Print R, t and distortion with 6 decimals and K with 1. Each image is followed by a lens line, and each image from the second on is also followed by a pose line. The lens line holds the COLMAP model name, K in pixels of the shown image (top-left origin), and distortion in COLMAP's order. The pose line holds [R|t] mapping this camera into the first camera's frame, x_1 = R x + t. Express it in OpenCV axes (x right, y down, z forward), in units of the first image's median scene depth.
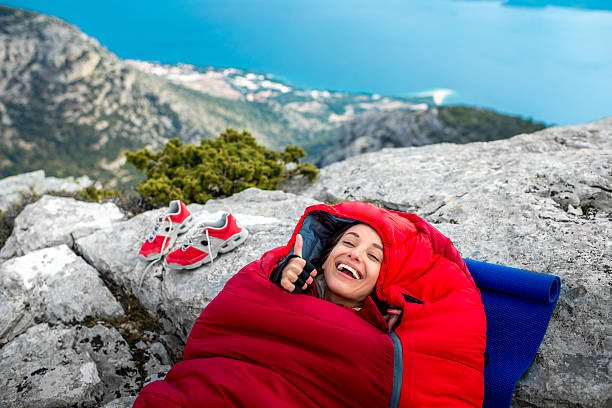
lens RADIAL K [[612.7, 0, 308.4], [0, 612.7, 202.1], [0, 0, 1]] dist [-0.081377, 0.000000]
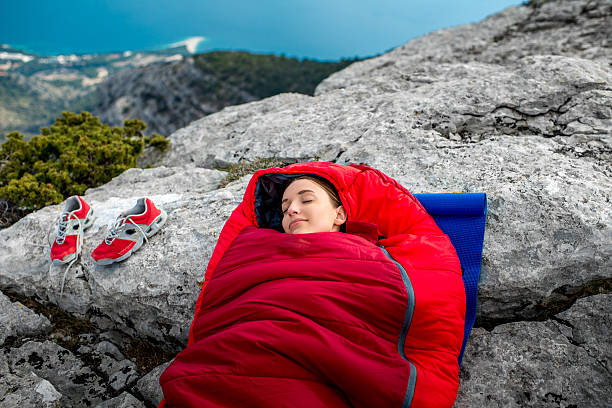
lens RADIAL K [[612.7, 0, 308.5], [0, 612.7, 202.9], [0, 0, 1]] dist [-0.081377, 0.000000]
pose [[0.917742, -0.202196, 0.341858, -0.212939], [0.173618, 0.978358, 0.112571, -0.036203], [-0.357221, -0.043958, 0.932985, -0.015649]]
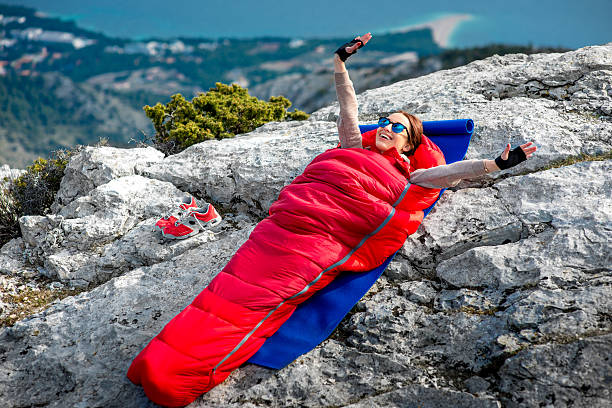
lens RADIAL K [[1486.0, 0, 306.8], [0, 1486.0, 204.4], [0, 0, 1]] dist [-0.149542, 0.000000]
pose [[0.990178, -0.090994, 0.106148, -0.433240], [0.097781, 0.993362, -0.060581, 0.407968], [-0.099931, 0.070365, 0.992503, -2.434336]]
